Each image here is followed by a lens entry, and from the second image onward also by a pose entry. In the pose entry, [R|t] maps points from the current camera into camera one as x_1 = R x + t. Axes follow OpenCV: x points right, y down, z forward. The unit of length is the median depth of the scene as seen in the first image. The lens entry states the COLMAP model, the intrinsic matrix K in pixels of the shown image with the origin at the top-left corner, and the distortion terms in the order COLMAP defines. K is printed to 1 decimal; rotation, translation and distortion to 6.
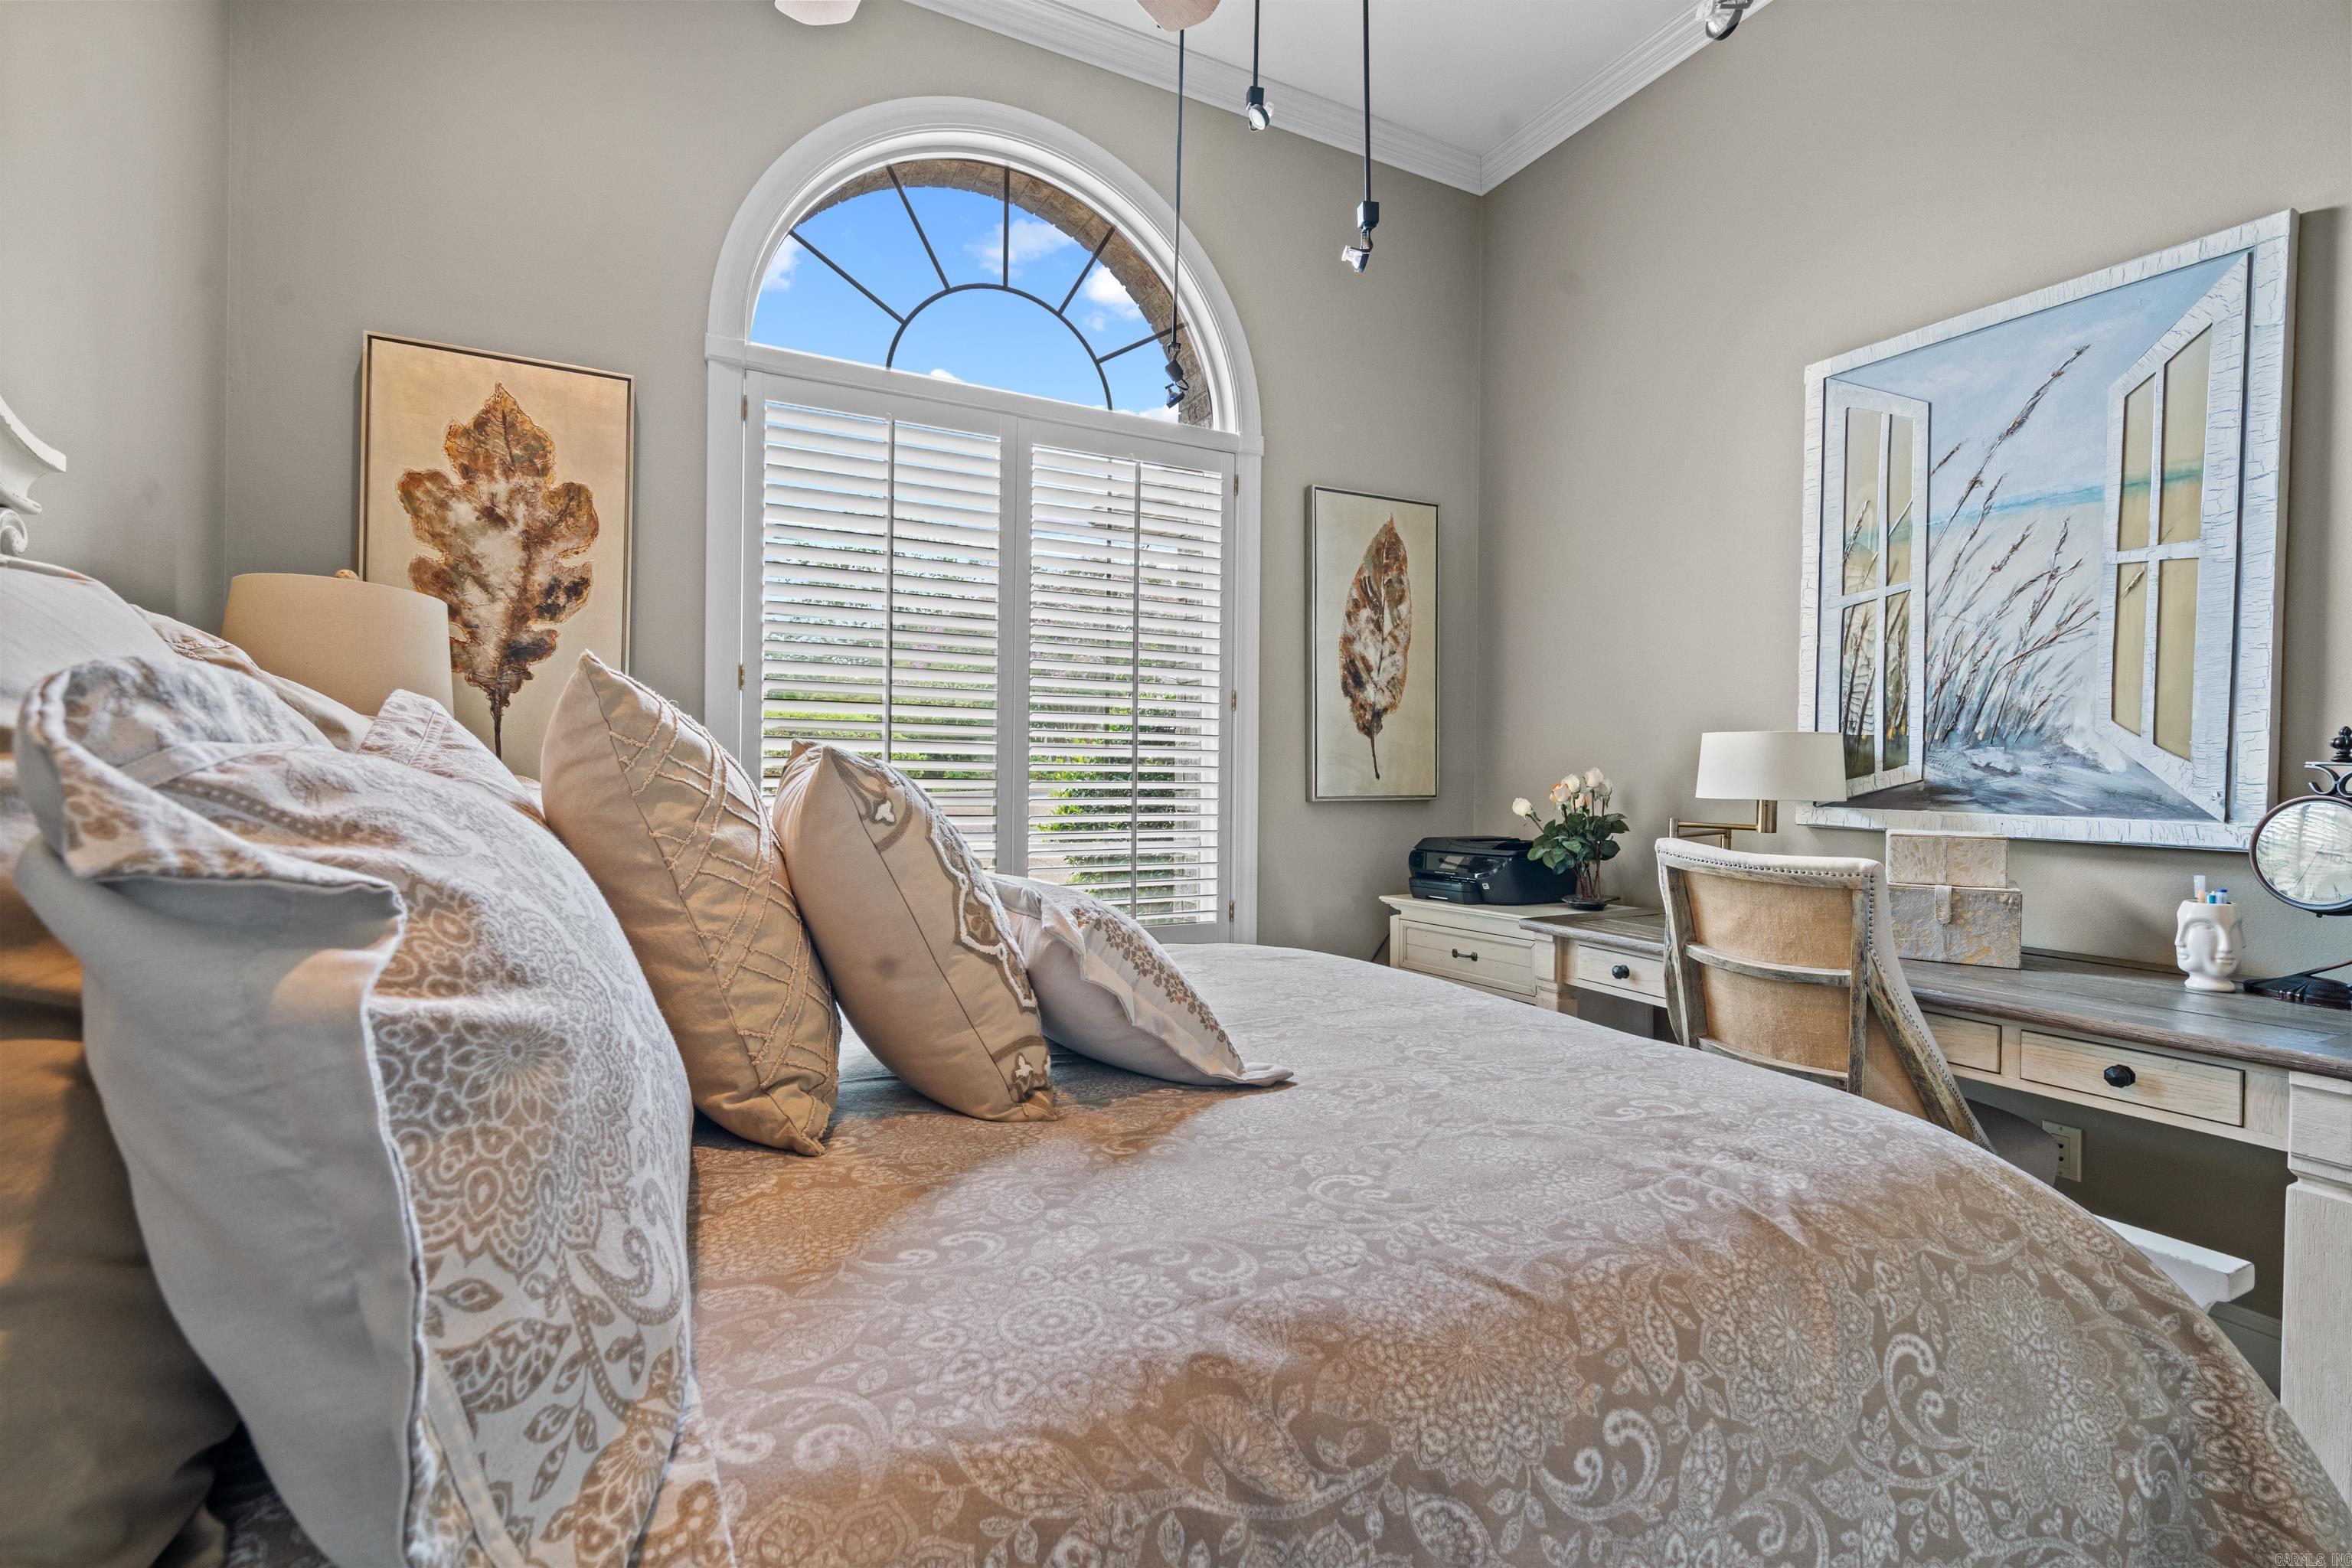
lens RADIAL K [[1074.7, 0, 1174.7], [0, 1074.7, 786.0], [0, 0, 1]] dist [-0.009594, 0.005508]
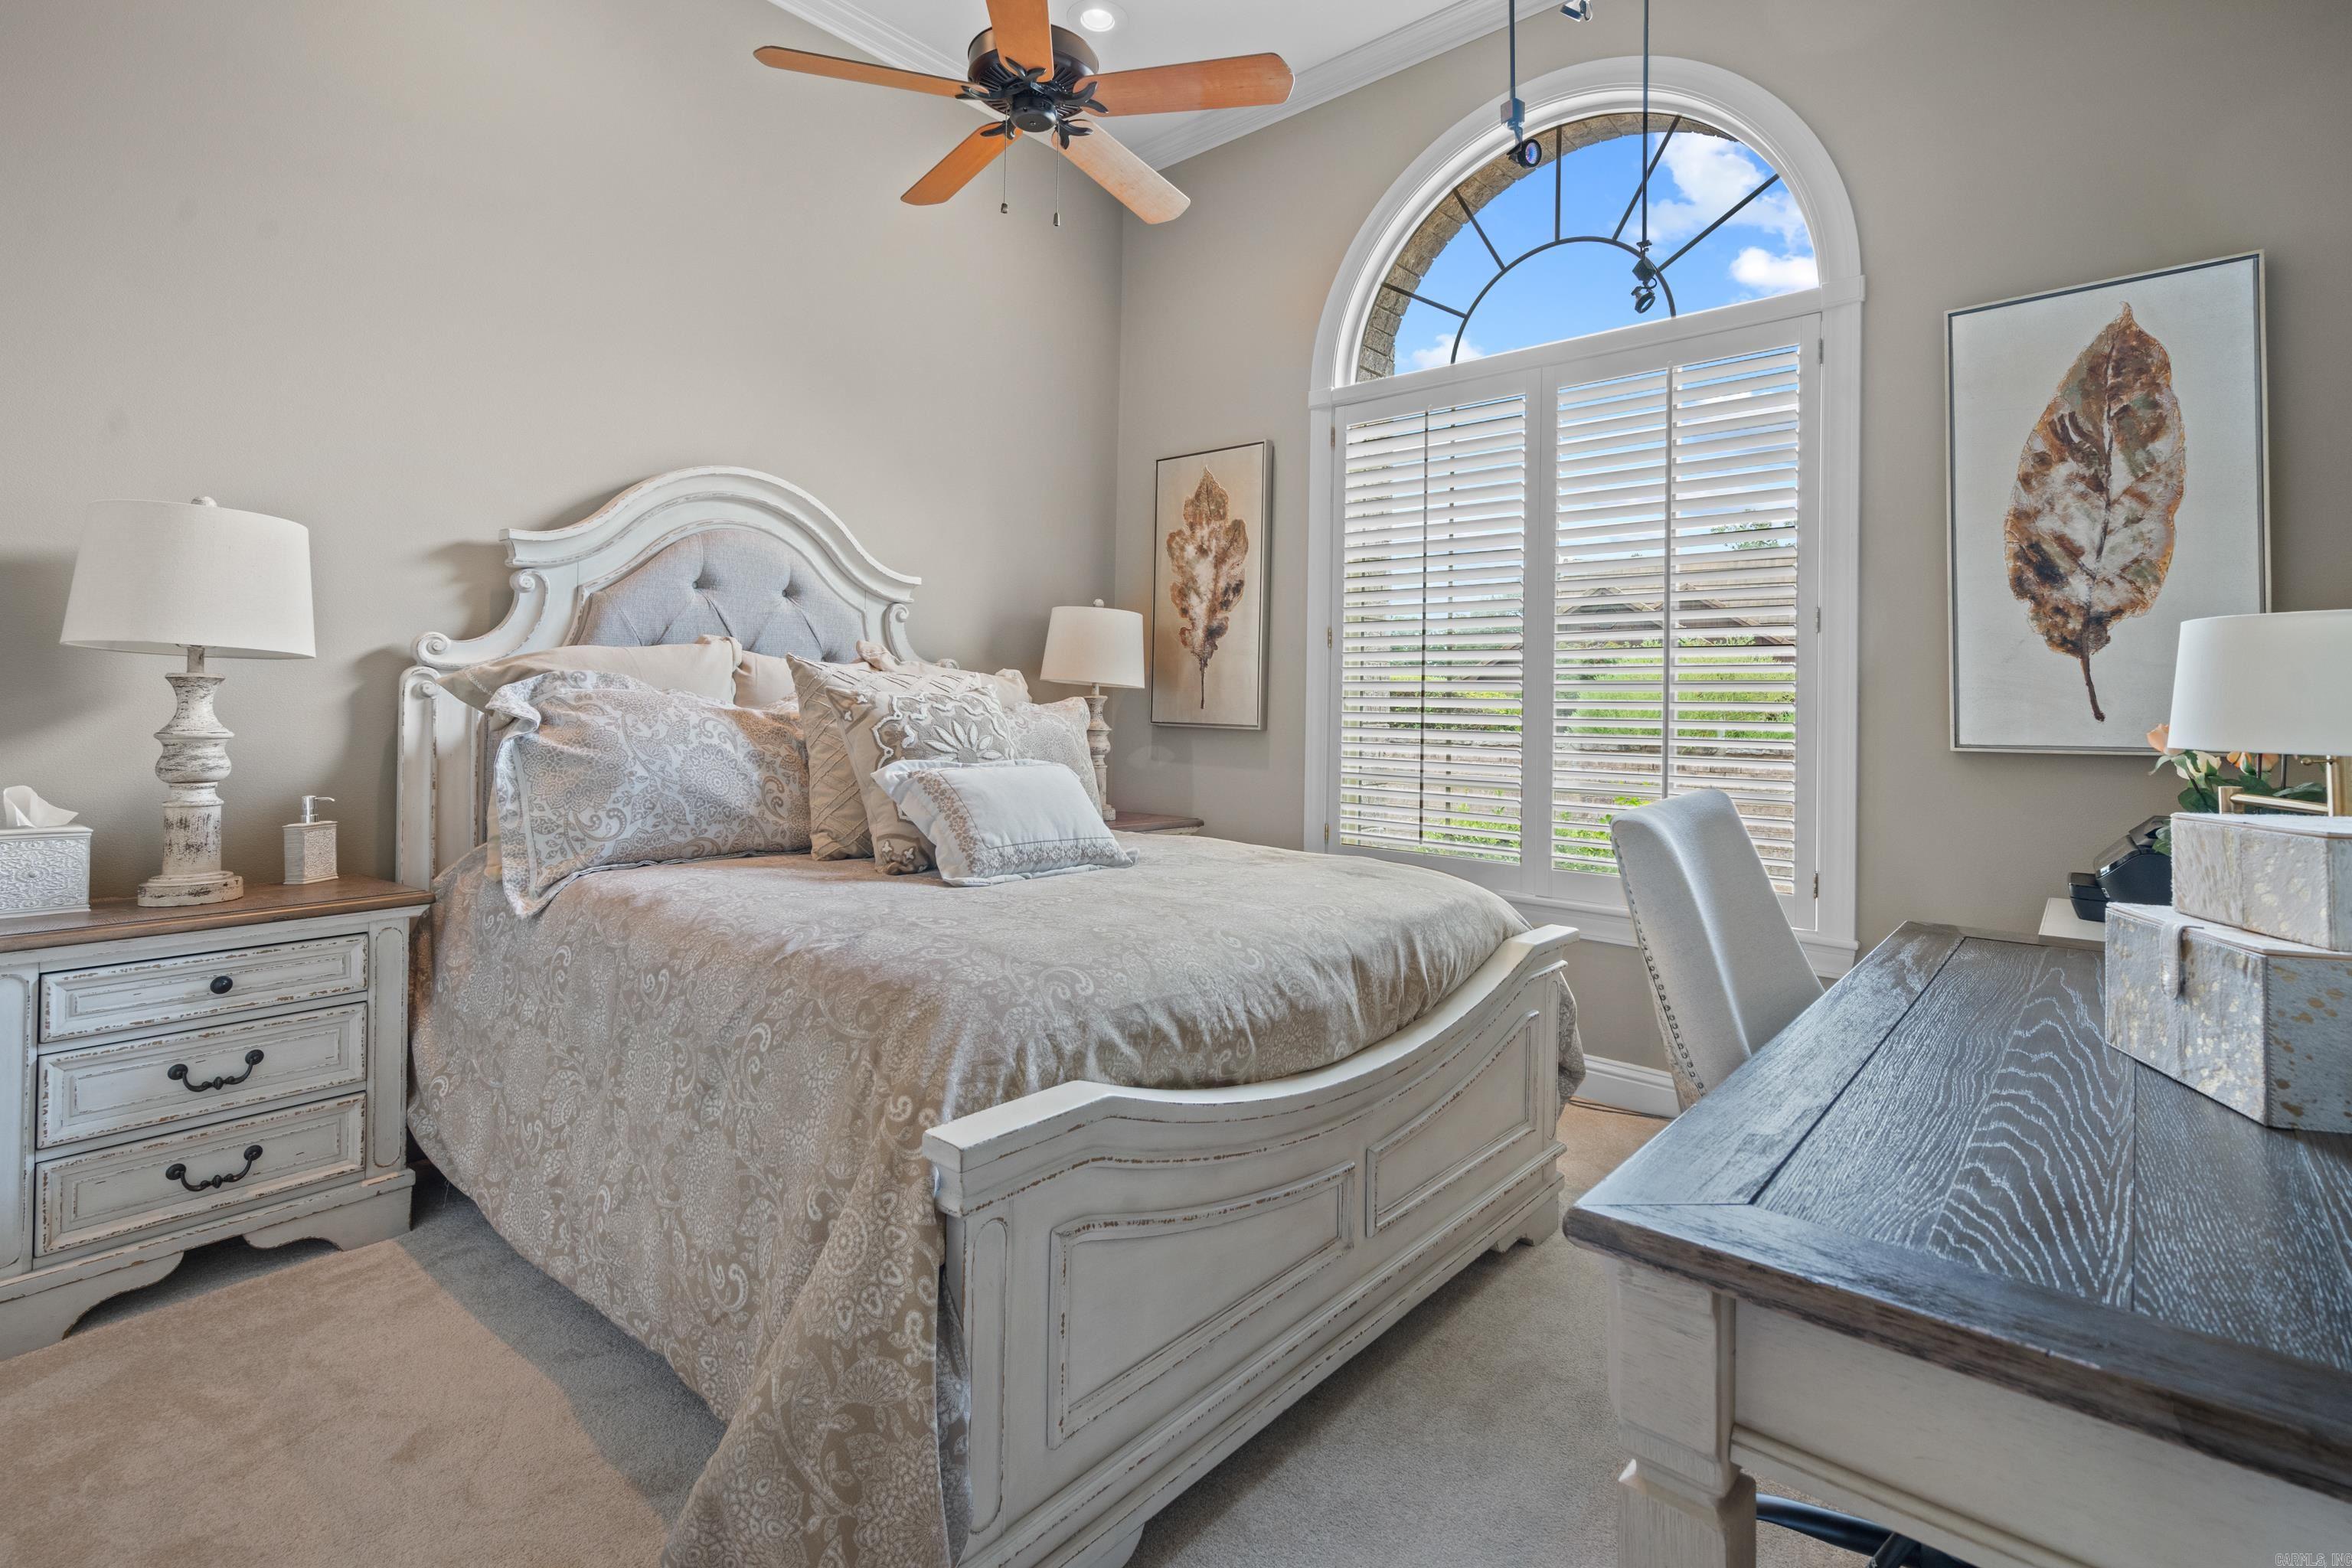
lens RADIAL K [[1074.7, 0, 1102.9], [0, 1074.7, 702.0], [0, 0, 1]] dist [-0.009594, 0.005508]
pose [[0.342999, -0.010785, -0.939274, 0.597798], [-0.022517, 0.999552, -0.019700, 0.008589], [0.939066, 0.027907, 0.342602, 0.223791]]
